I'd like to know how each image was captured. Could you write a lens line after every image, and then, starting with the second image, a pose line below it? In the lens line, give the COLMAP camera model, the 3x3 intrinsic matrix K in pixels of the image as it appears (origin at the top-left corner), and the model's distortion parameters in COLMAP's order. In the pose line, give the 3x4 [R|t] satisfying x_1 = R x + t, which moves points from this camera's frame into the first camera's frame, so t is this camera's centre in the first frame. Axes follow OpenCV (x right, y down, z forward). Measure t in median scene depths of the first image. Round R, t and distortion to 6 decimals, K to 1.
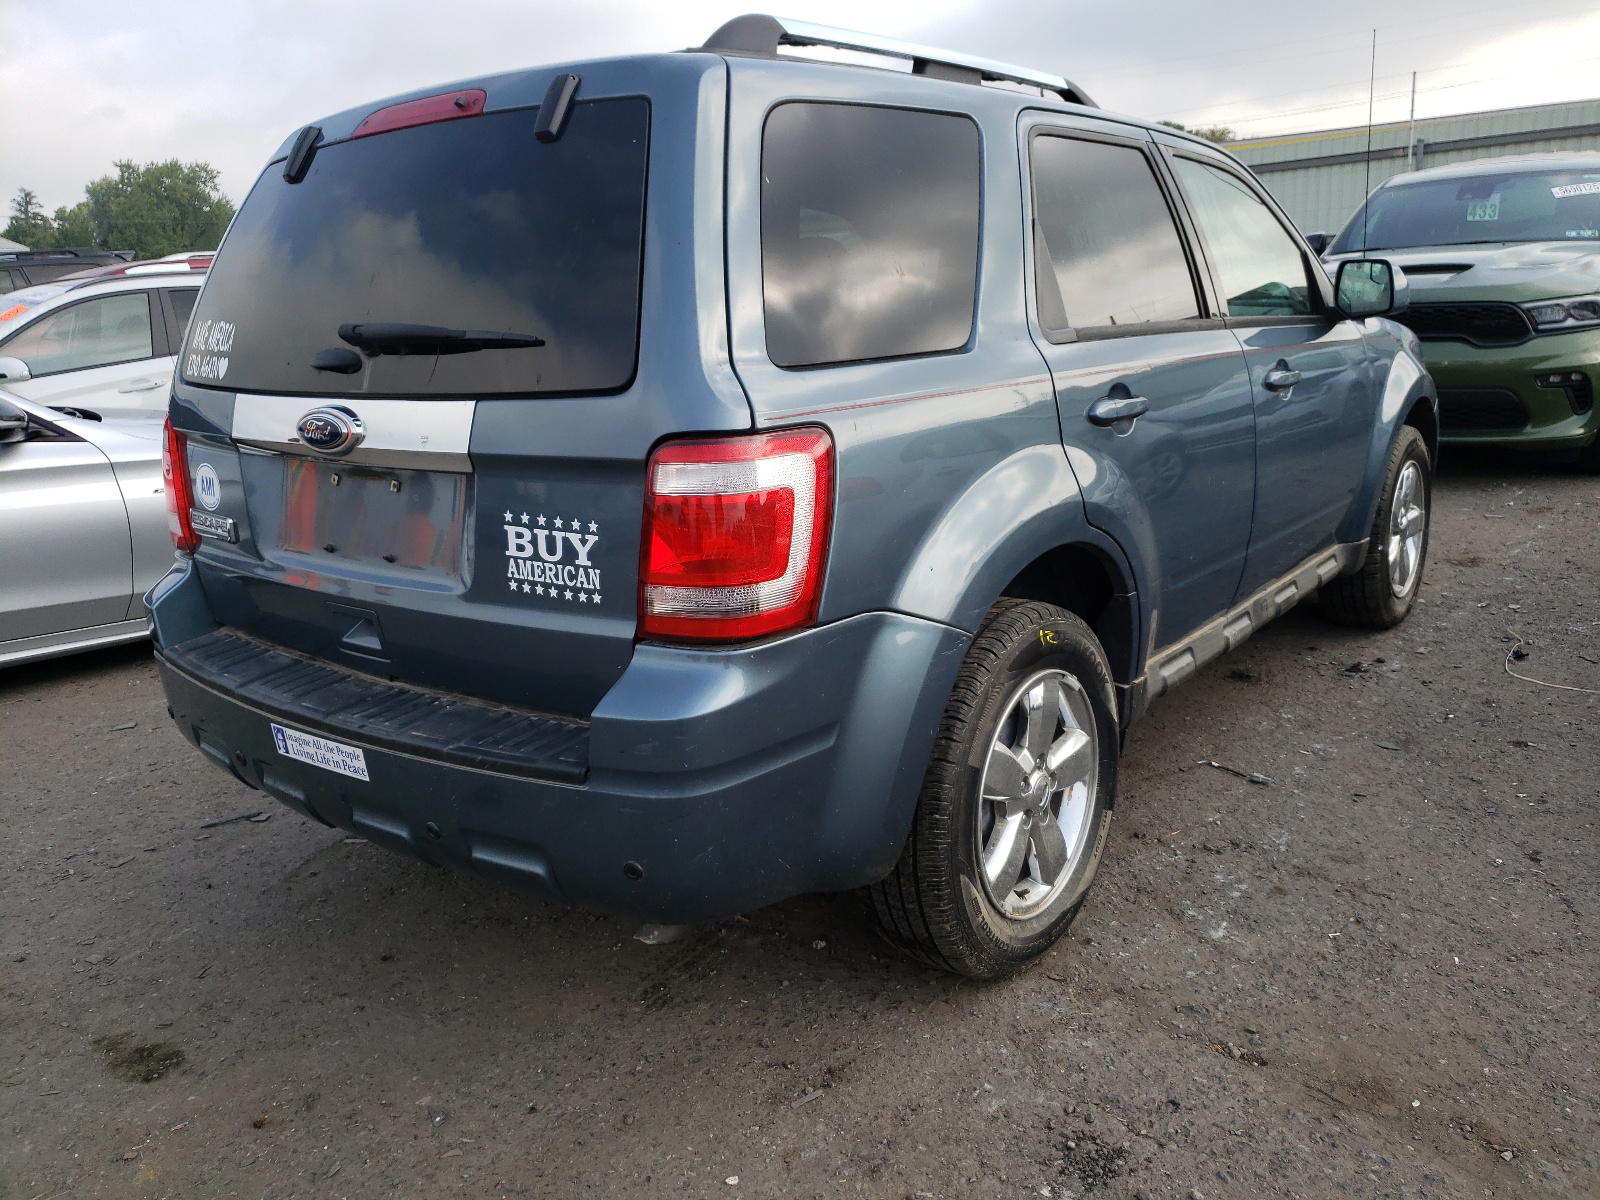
lens RADIAL K [[1201.8, 0, 800.0], [0, 1201.8, 600.0], [0, 0, 1]] dist [-0.003021, -0.002200]
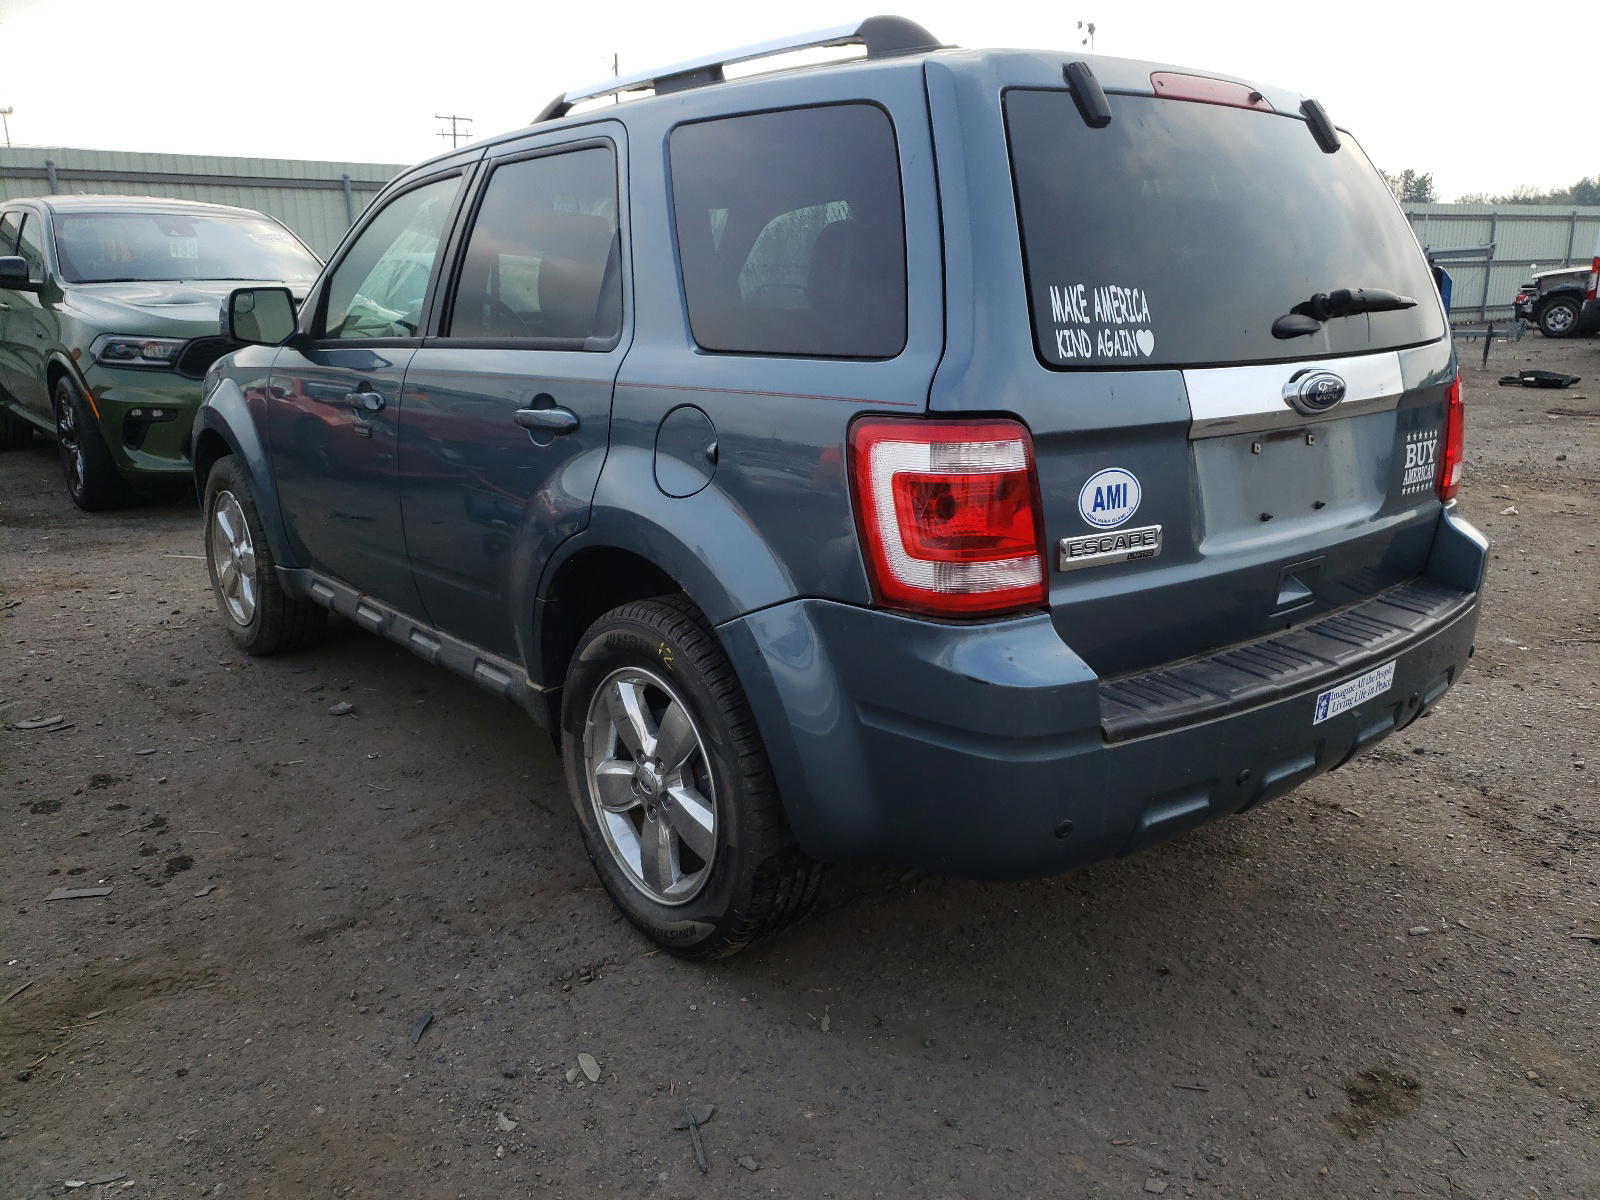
lens RADIAL K [[1228.2, 0, 800.6], [0, 1228.2, 639.9], [0, 0, 1]] dist [0.000030, 0.000378]
pose [[0.226507, -0.228783, 0.946759, -1.415061], [0.245595, 0.954030, 0.171783, -0.208422], [-0.942538, 0.193609, 0.272283, 1.067719]]
